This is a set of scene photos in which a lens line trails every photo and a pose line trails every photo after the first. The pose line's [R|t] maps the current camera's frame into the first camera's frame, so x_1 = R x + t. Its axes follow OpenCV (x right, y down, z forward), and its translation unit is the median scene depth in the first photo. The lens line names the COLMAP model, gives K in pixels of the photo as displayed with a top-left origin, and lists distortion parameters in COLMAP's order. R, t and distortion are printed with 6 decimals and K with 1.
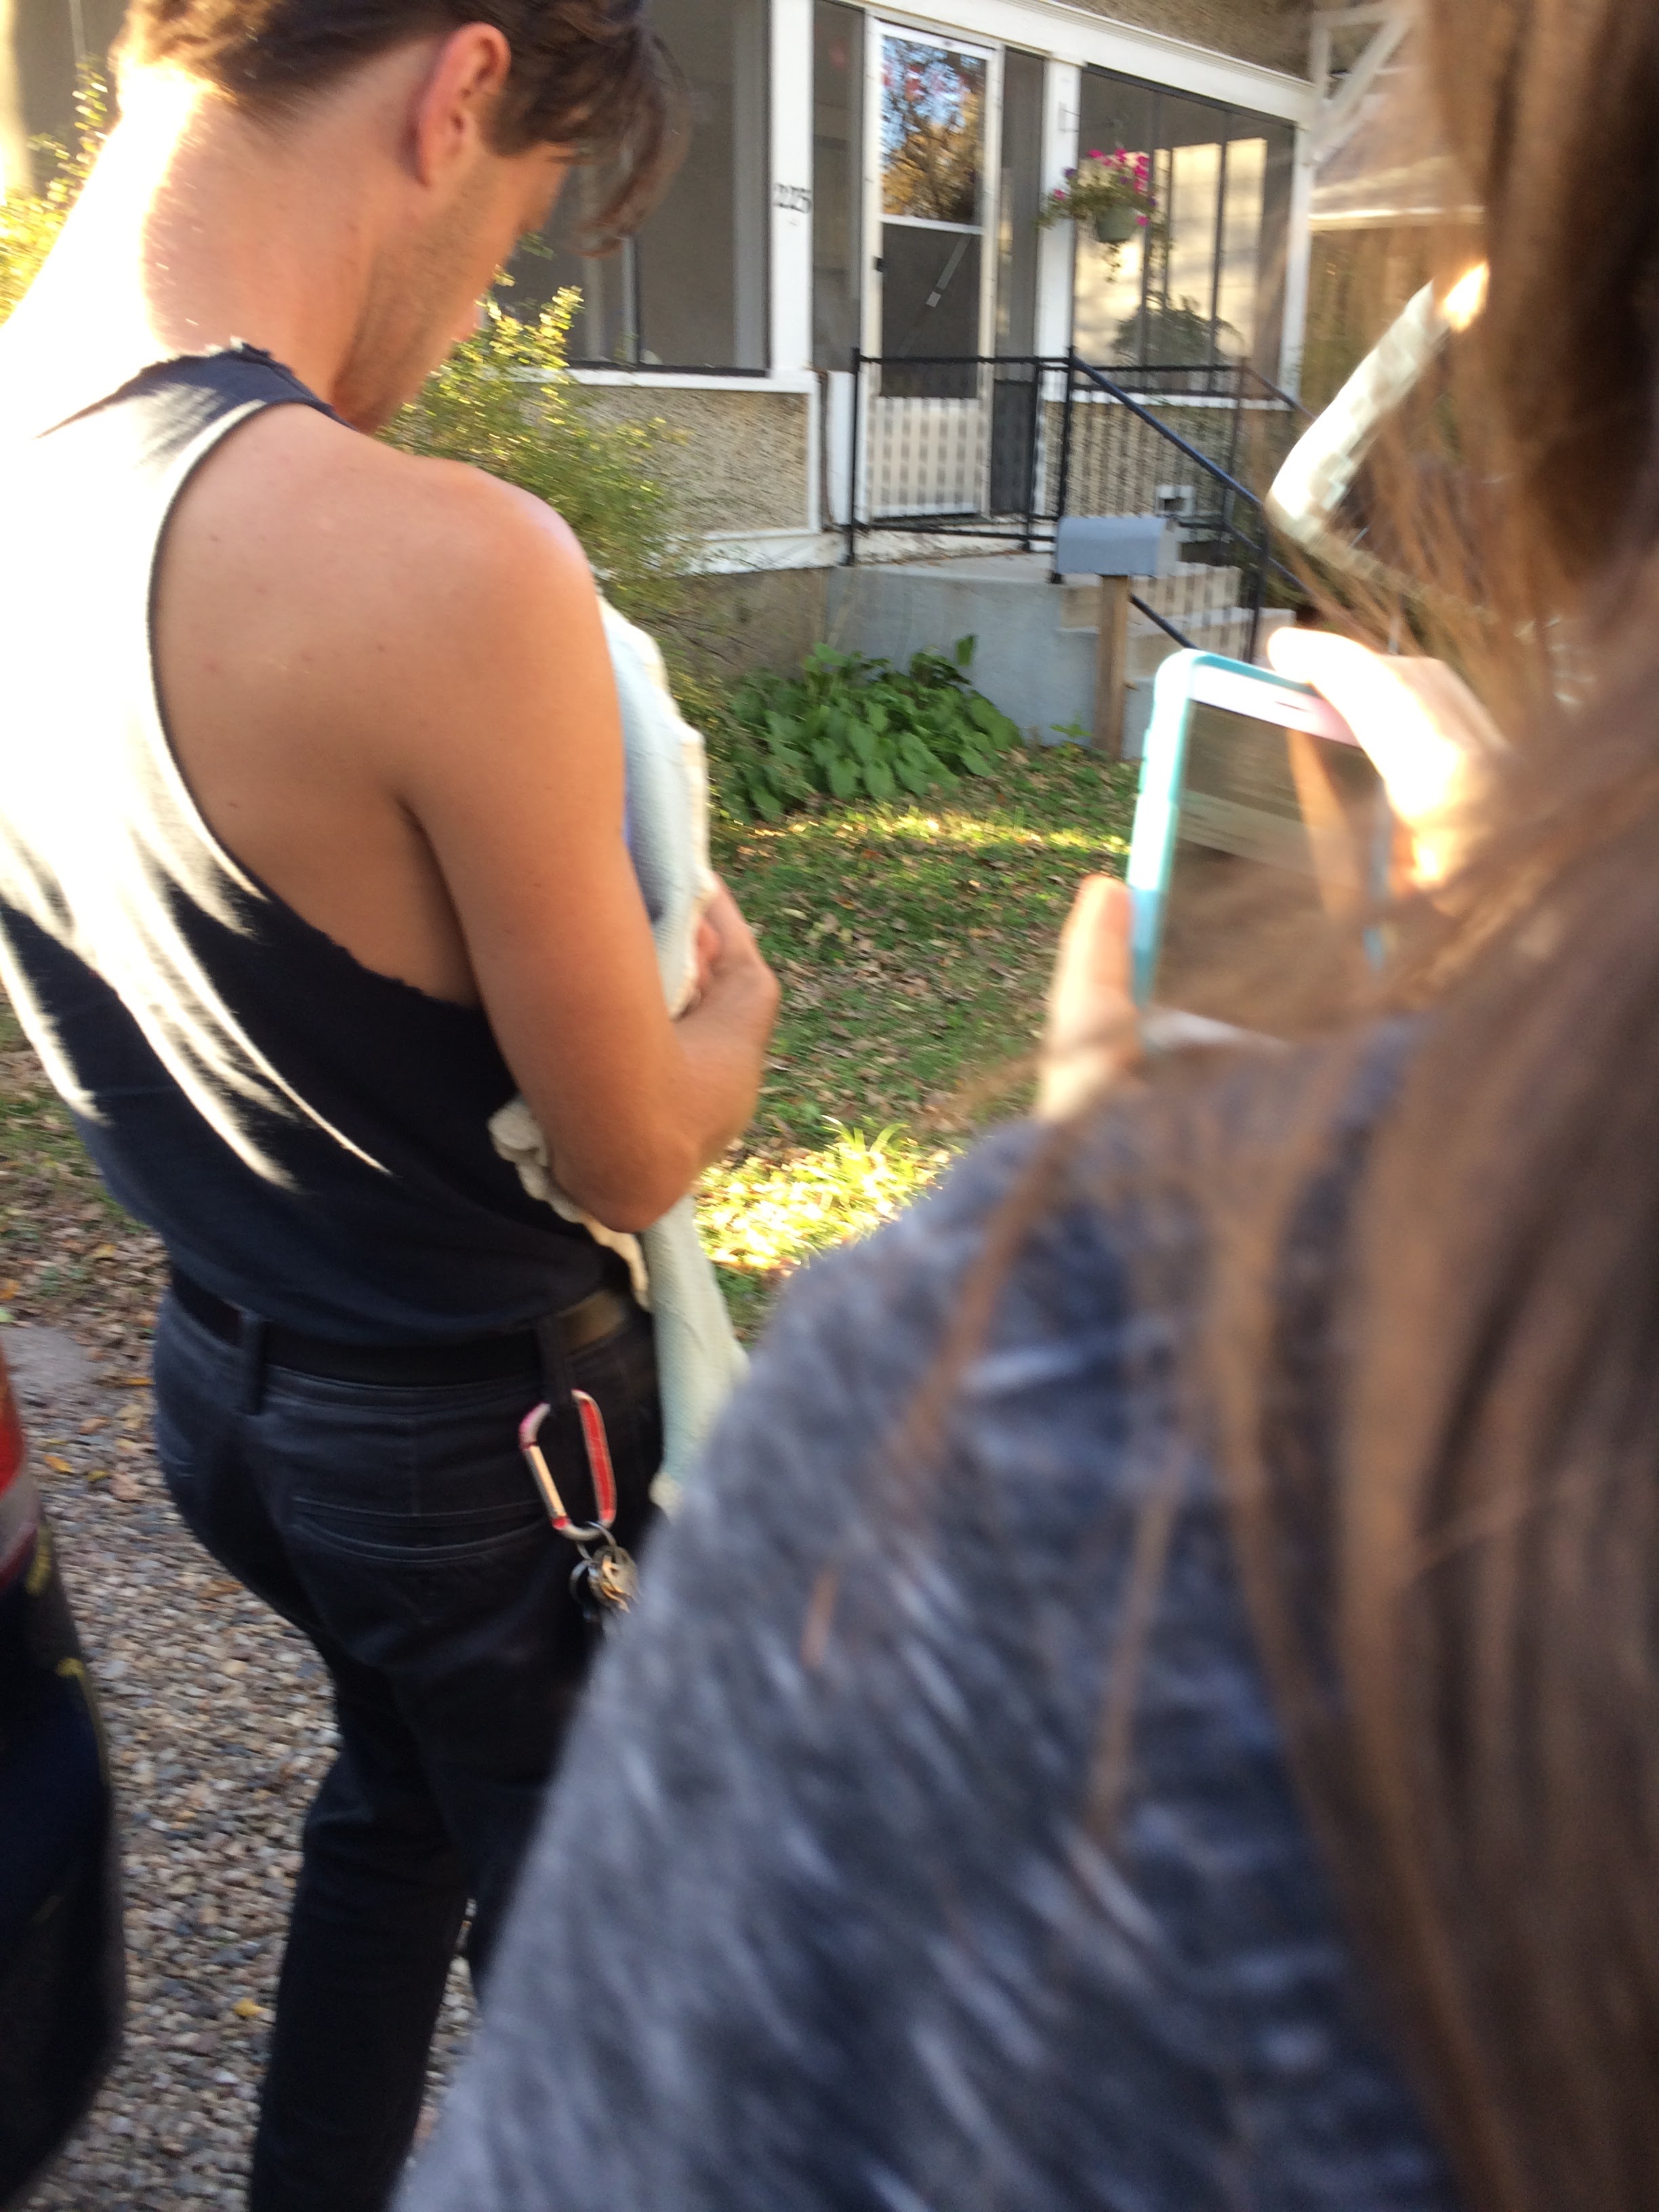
lens RADIAL K [[2090.4, 0, 836.3], [0, 2090.4, 1104.3], [0, 0, 1]] dist [0.114184, 0.000000]
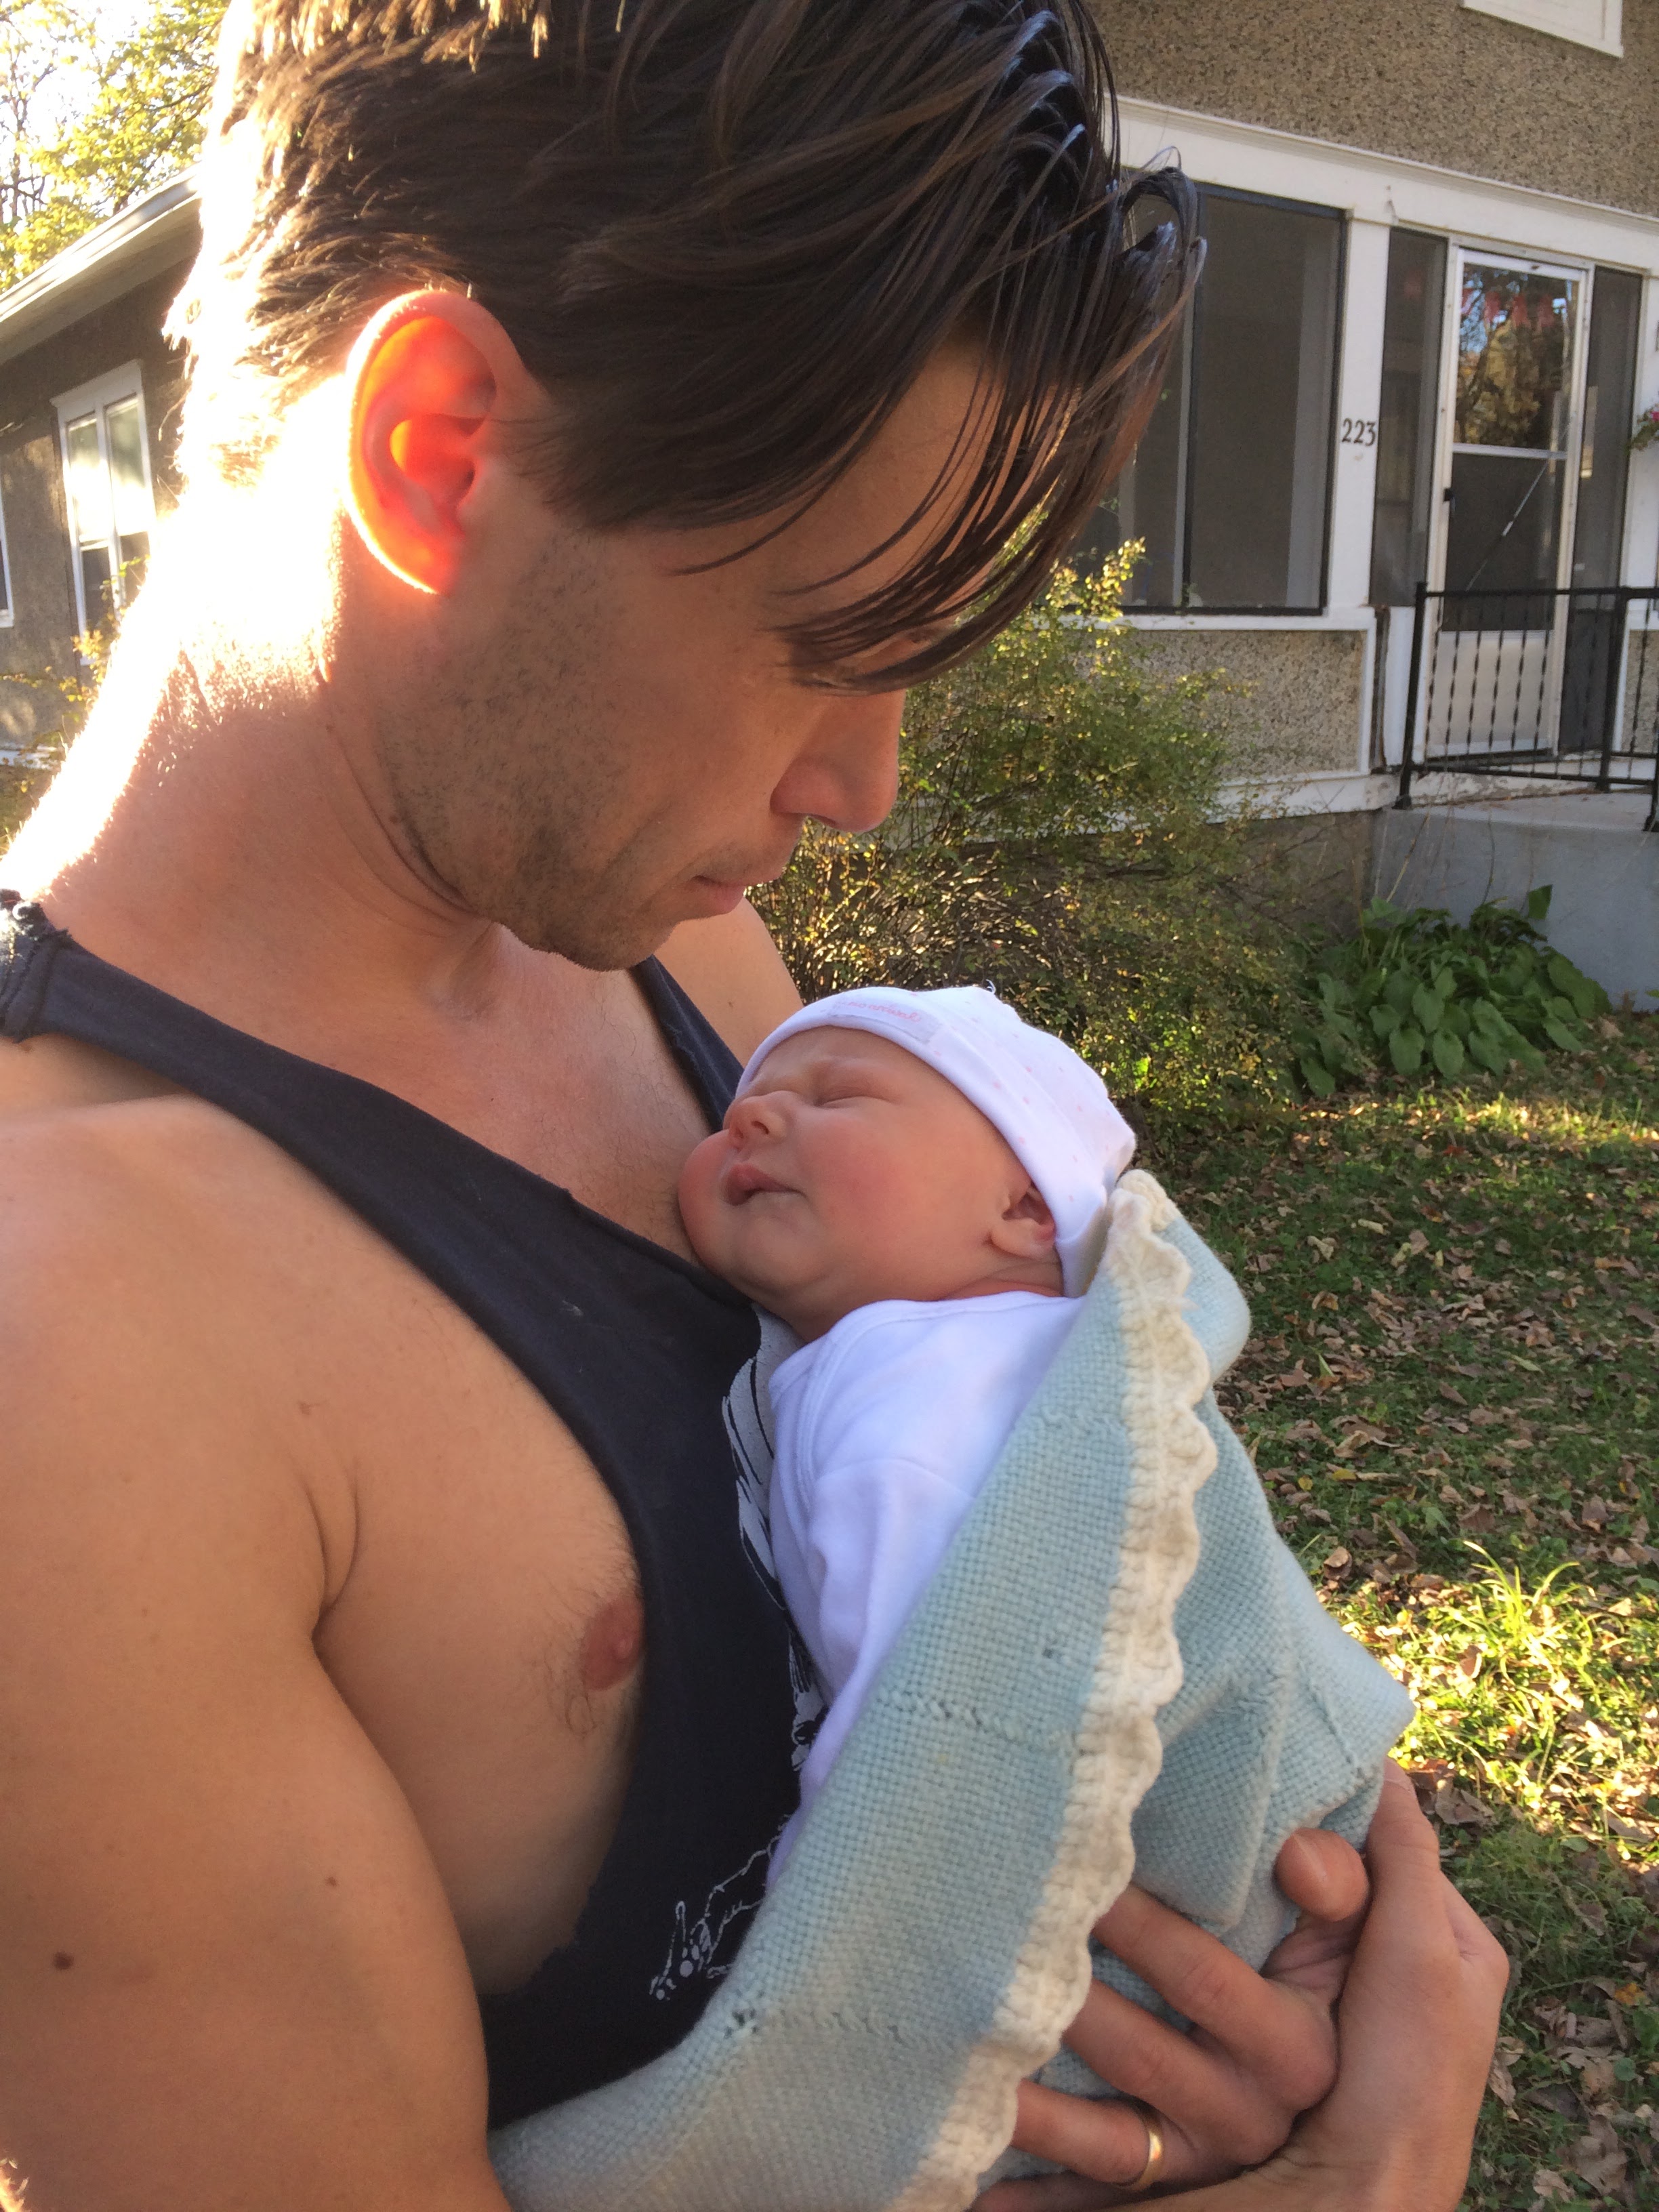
lens RADIAL K [[2090.4, 0, 835.0], [0, 2090.4, 1096.5], [0, 0, 1]] dist [0.114184, 0.000000]
pose [[0.975302, 0.036317, -0.217869, -0.033086], [-0.057933, 0.993917, -0.093662, -0.034333], [0.213142, 0.103971, 0.971473, 0.073786]]
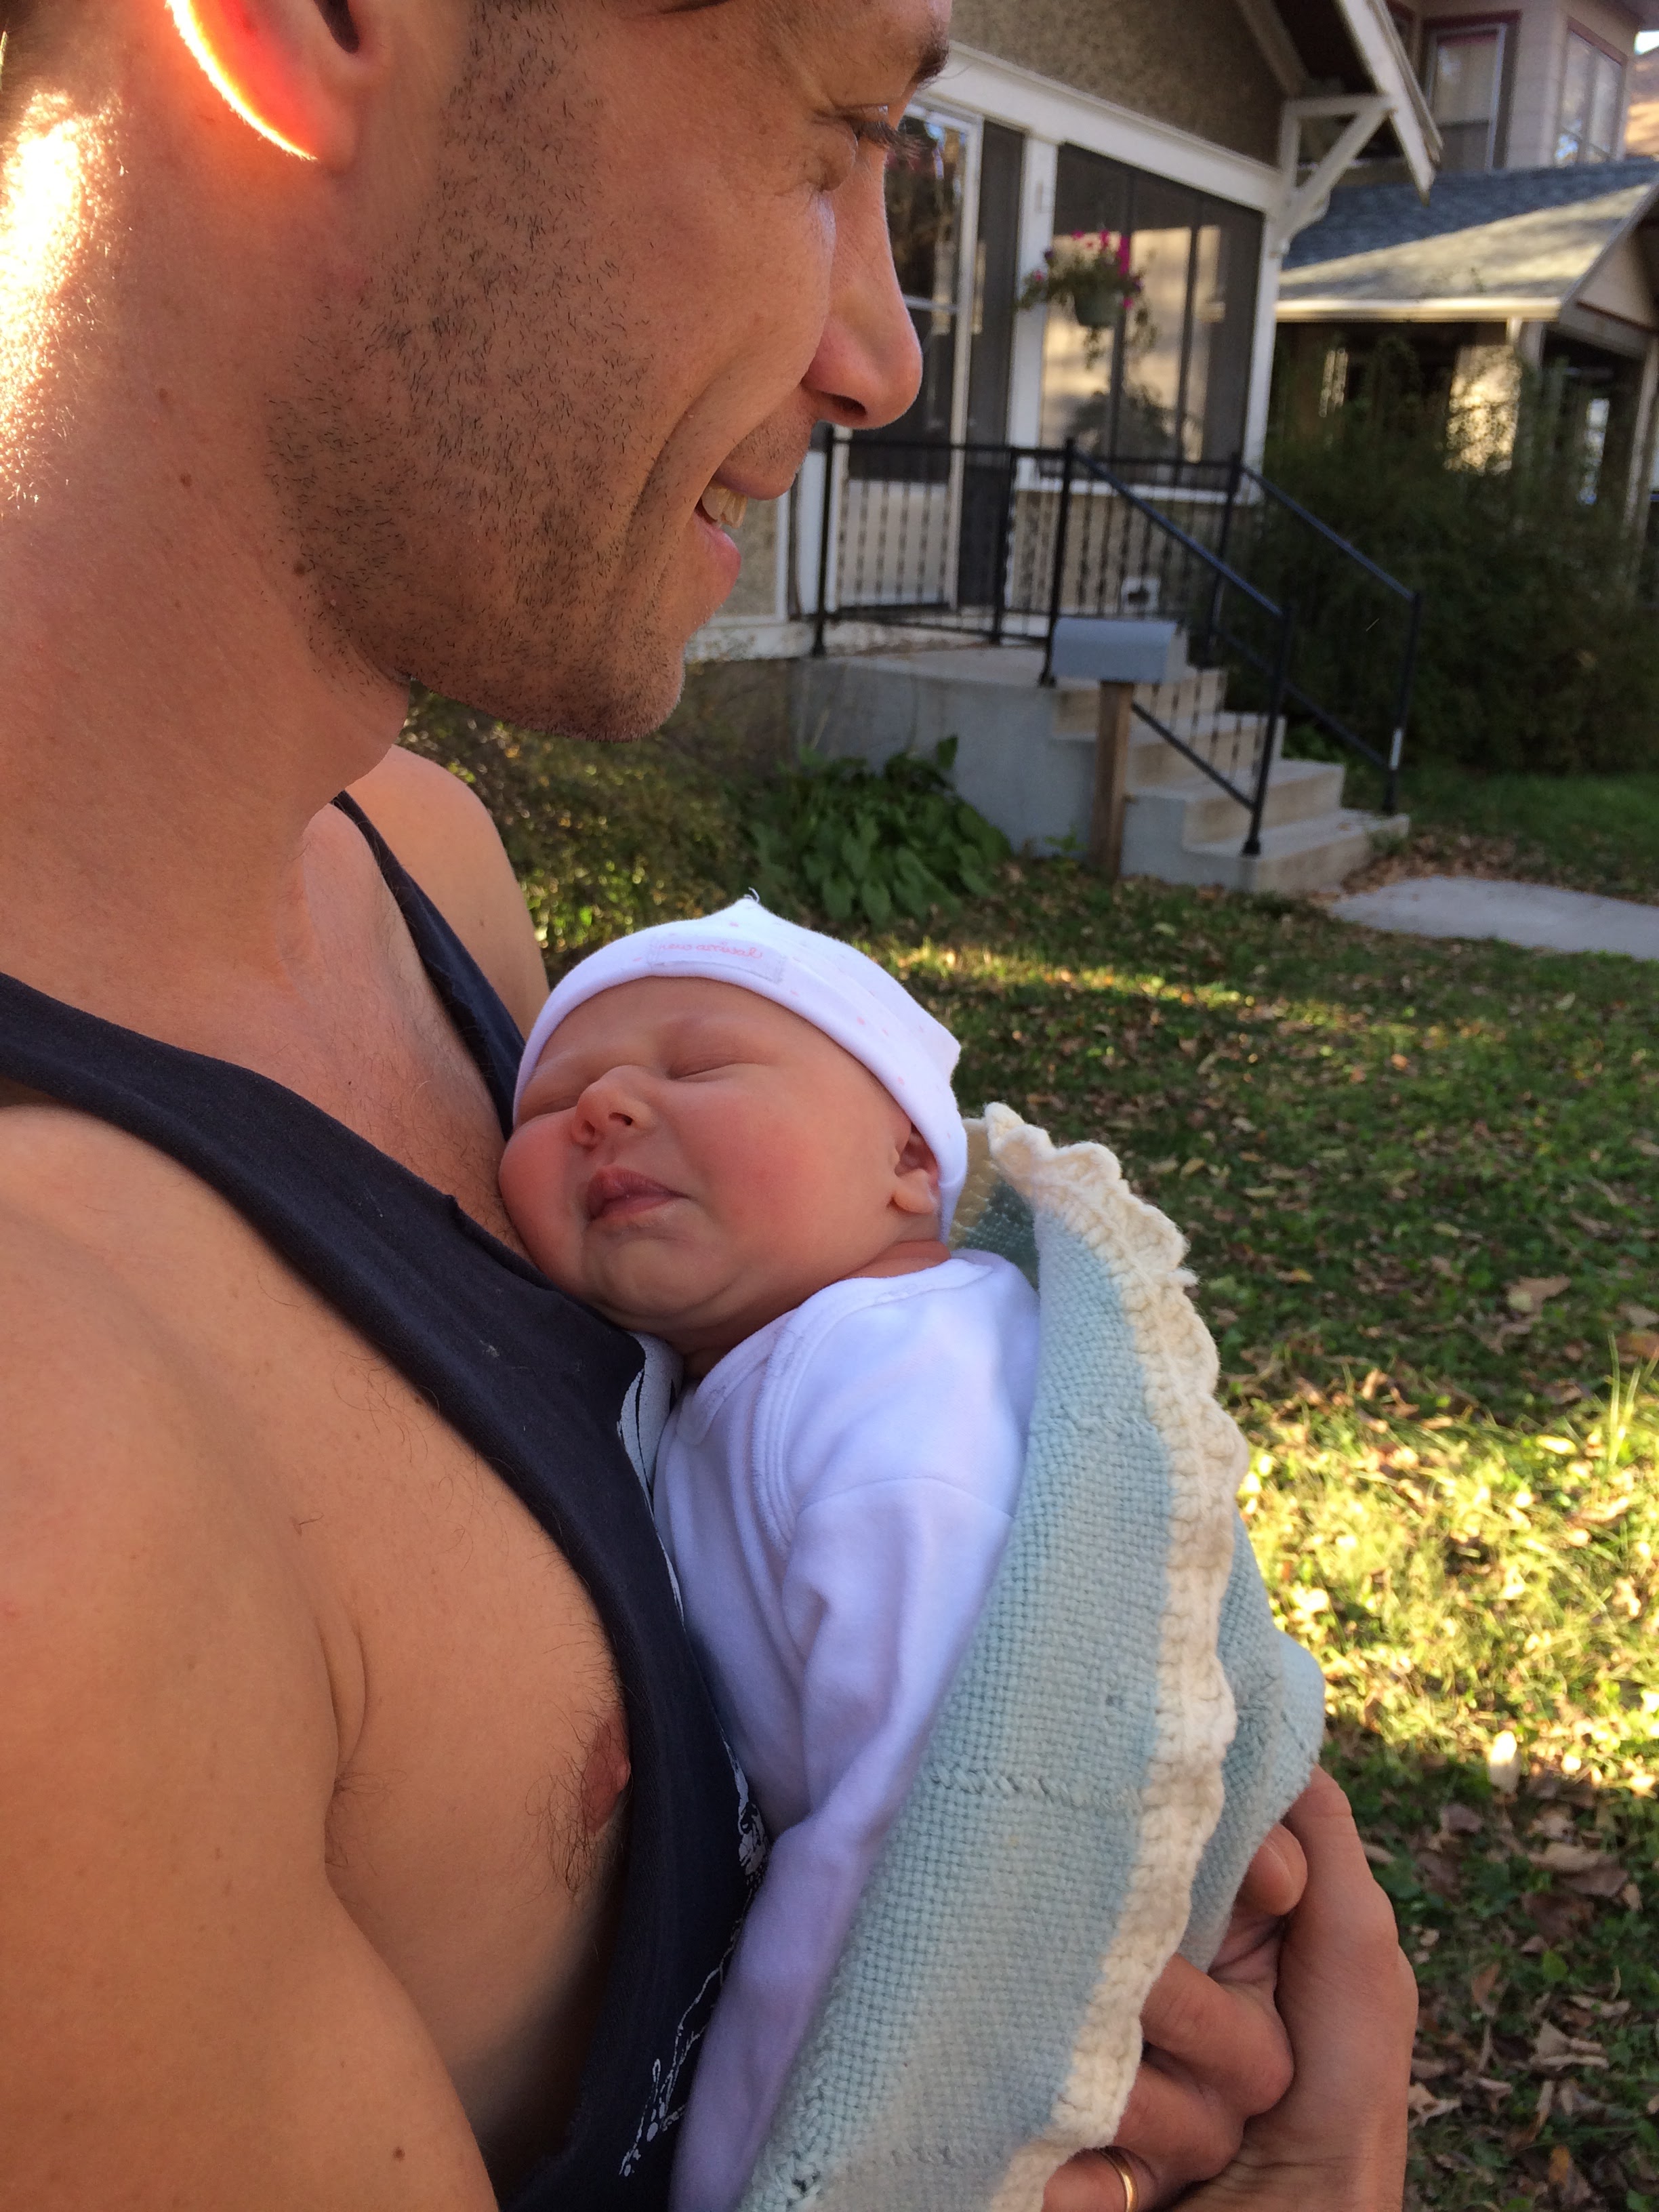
lens RADIAL K [[2090.4, 0, 819.7], [0, 2090.4, 1099.1], [0, 0, 1]] dist [0.114184, 0.000000]
pose [[0.998067, 0.015178, 0.060264, -0.051244], [-0.013542, 0.999531, -0.027473, -0.038048], [-0.060653, 0.026604, 0.997804, 0.083778]]
